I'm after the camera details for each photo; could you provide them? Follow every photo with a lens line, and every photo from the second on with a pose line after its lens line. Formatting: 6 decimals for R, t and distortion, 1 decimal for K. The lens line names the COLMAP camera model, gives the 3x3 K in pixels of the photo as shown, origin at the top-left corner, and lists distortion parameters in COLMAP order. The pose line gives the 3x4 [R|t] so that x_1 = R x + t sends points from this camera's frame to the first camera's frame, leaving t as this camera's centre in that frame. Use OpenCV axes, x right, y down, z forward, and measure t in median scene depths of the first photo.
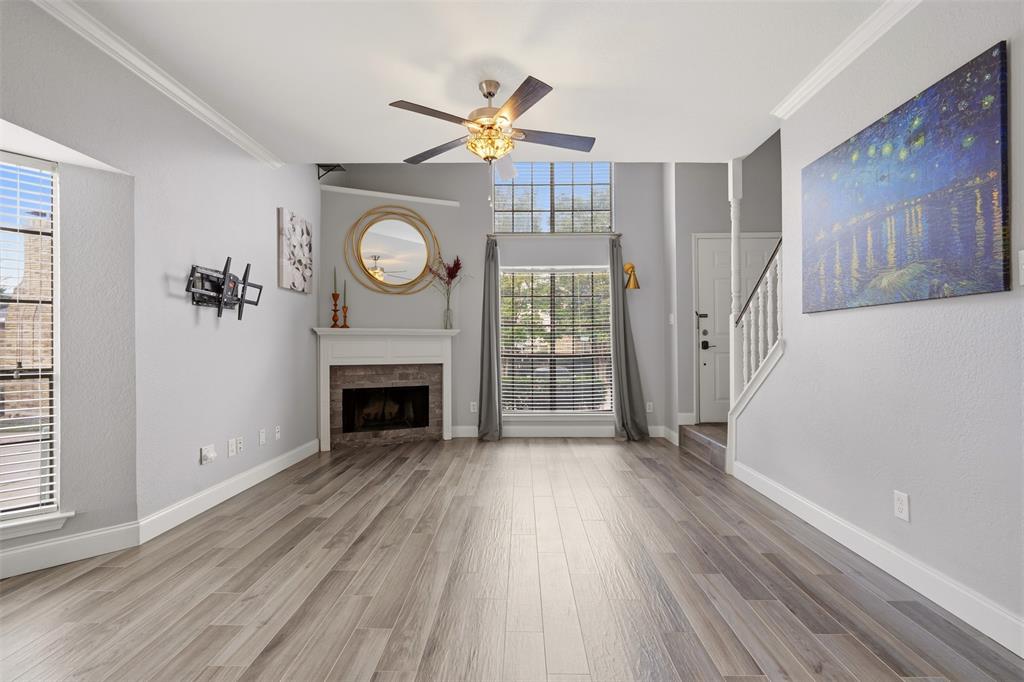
lens RADIAL K [[453.7, 0, 515.2], [0, 453.7, 340.6], [0, 0, 1]] dist [-0.021388, 0.009945]
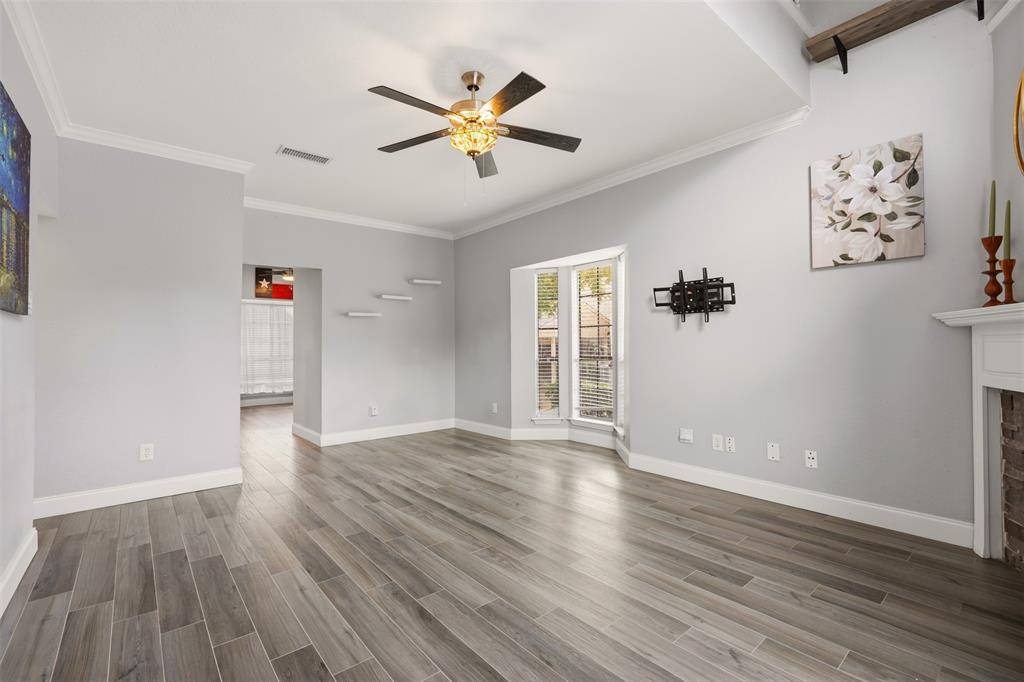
lens RADIAL K [[453.7, 0, 515.2], [0, 453.7, 340.6], [0, 0, 1]] dist [-0.021388, 0.009945]
pose [[-0.751869, 0.003656, -0.659302, 0.445240], [0.018050, 0.999724, -0.015042, 0.005417], [0.659065, -0.023210, -0.751728, 1.547905]]
